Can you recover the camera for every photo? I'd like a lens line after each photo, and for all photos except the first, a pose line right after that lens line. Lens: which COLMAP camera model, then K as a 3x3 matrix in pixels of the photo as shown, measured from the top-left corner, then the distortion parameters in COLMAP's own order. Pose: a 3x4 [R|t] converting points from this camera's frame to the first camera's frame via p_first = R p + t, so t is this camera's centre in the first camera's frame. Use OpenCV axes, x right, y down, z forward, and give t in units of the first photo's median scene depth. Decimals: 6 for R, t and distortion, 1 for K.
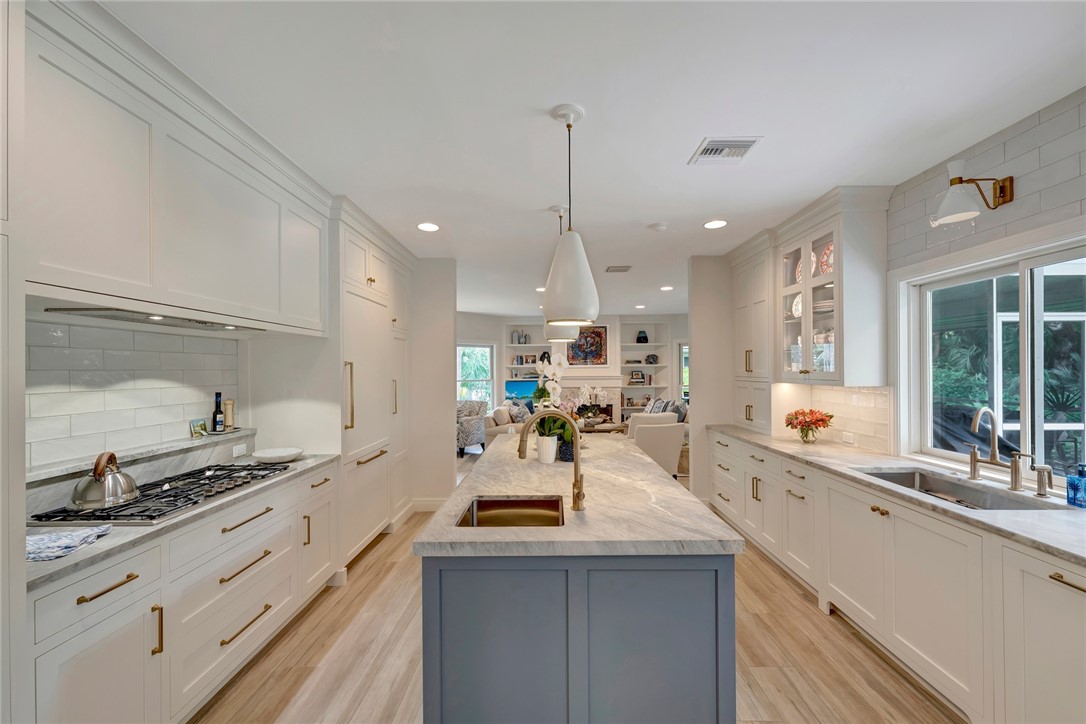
lens RADIAL K [[427.0, 0, 542.0], [0, 427.0, 371.5], [0, 0, 1]] dist [0.002868, 0.000313]
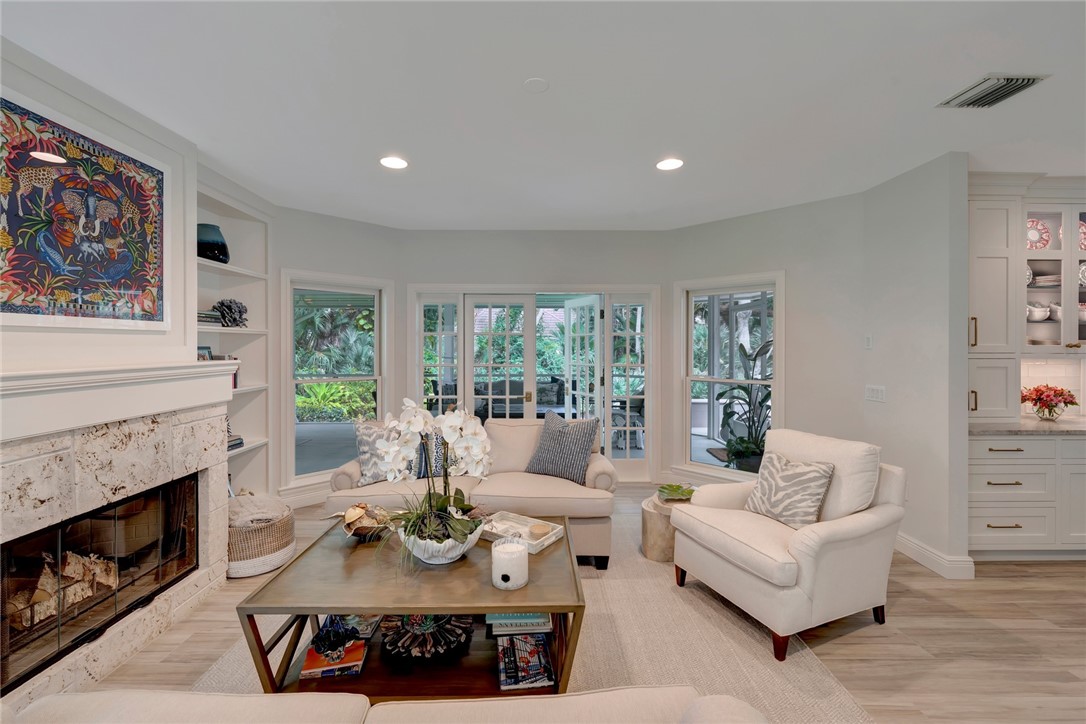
lens RADIAL K [[467.6, 0, 539.6], [0, 467.6, 346.0], [0, 0, 1]] dist [0.001458, -0.000278]
pose [[-0.028272, 0.006991, 0.999576, -0.413313], [0.003258, 0.999971, -0.006902, 0.005287], [-0.999595, 0.003061, -0.028294, 2.345246]]
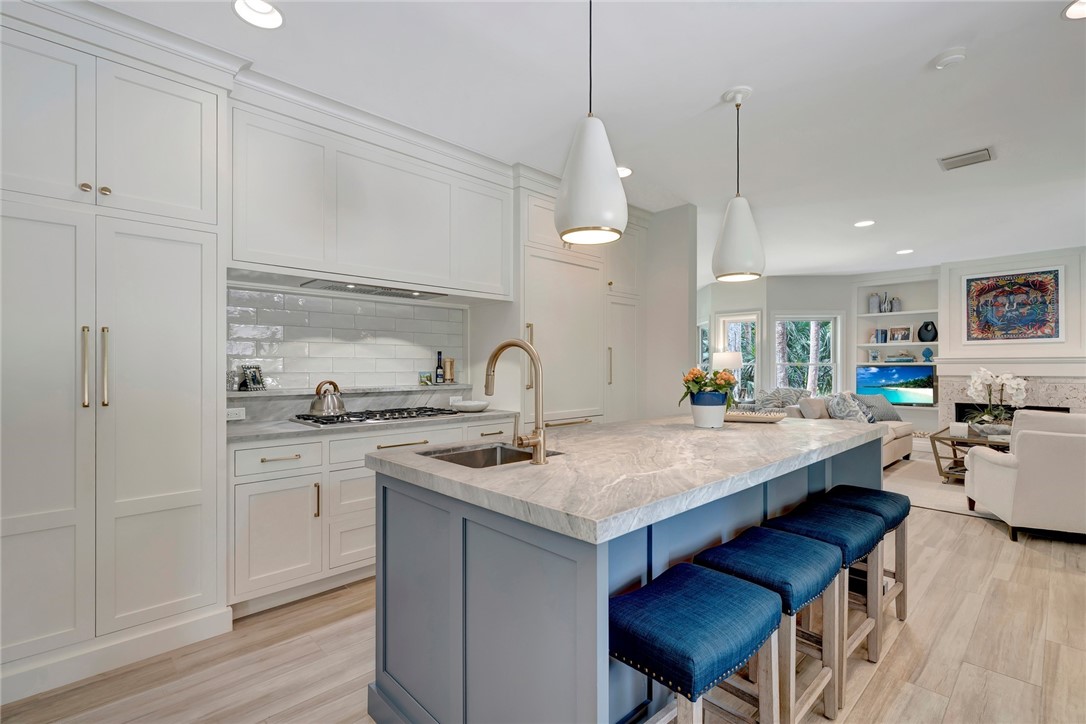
lens RADIAL K [[488.7, 0, 556.9], [0, 488.7, 367.0], [0, 0, 1]] dist [0.001695, 0.000511]
pose [[0.710423, 0.006881, -0.703741, 0.412168], [-0.006395, 0.999974, 0.003321, 0.076066], [0.703746, 0.002141, 0.710449, 0.206438]]
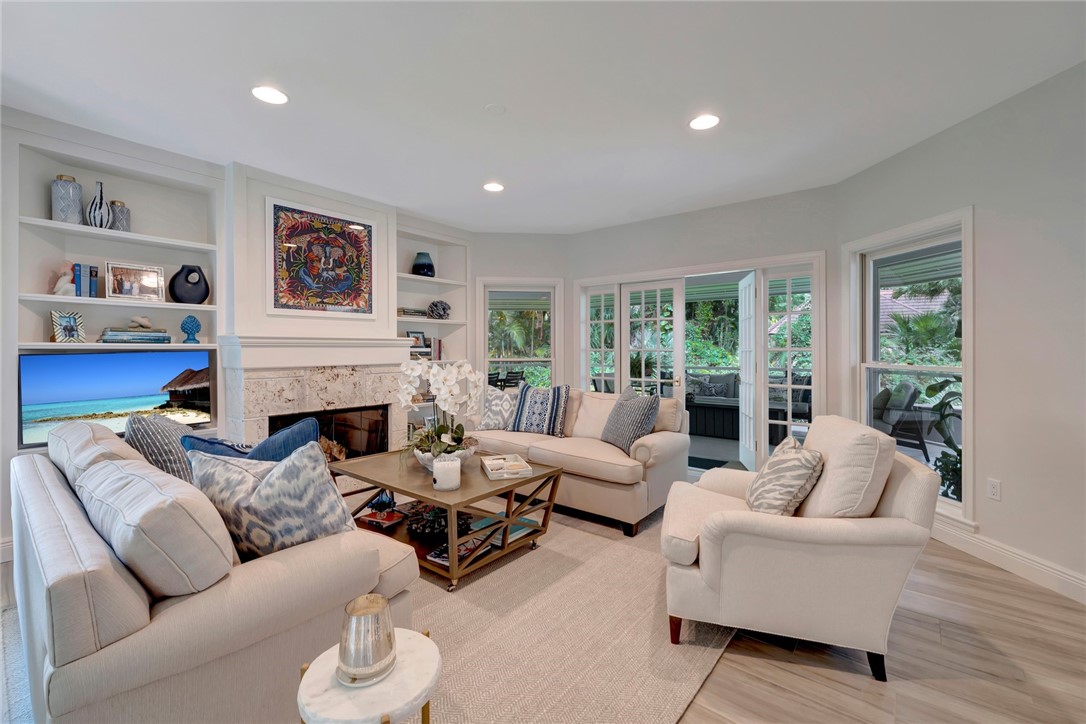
lens RADIAL K [[459.6, 0, 540.3], [0, 459.6, 348.2], [0, 0, 1]] dist [-0.002549, -0.000636]
pose [[0.616078, 0.008177, 0.787643, -0.336697], [-0.001207, 0.999955, -0.009436, 0.071463], [-0.787685, 0.004862, 0.616060, 1.725079]]
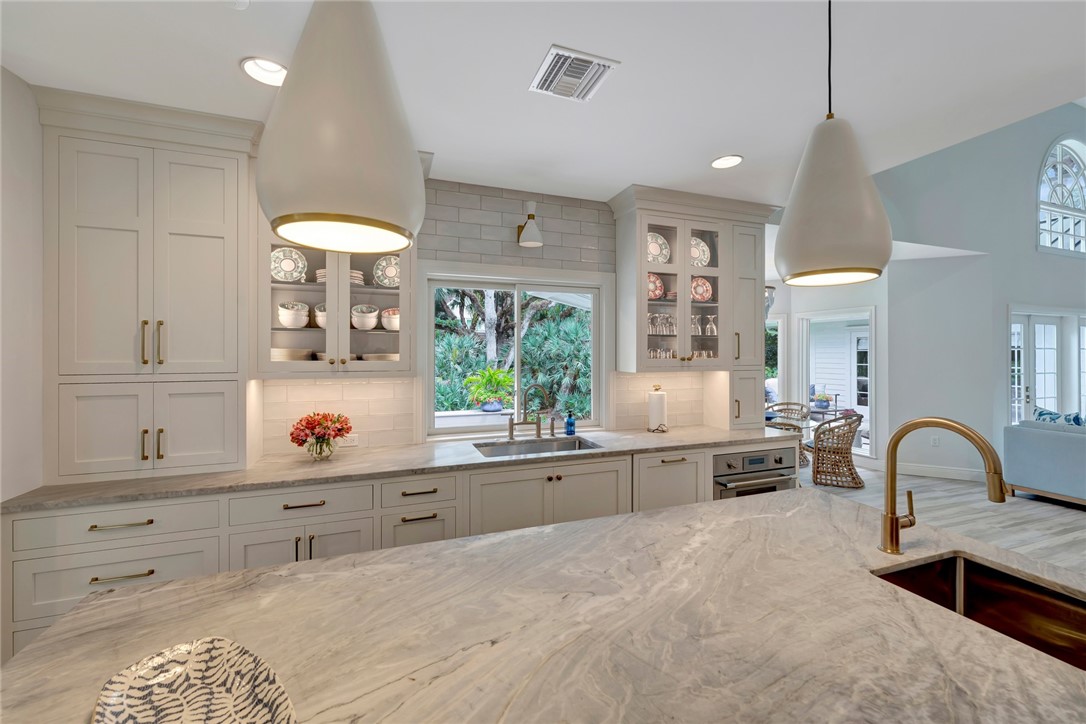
lens RADIAL K [[439.2, 0, 544.5], [0, 439.2, 353.2], [0, 0, 1]] dist [0.001339, 0.000141]
pose [[-0.366088, 0.005328, 0.930565, -0.232365], [0.005788, 0.999977, -0.003448, -0.008393], [-0.930562, 0.004124, -0.366111, 1.064117]]
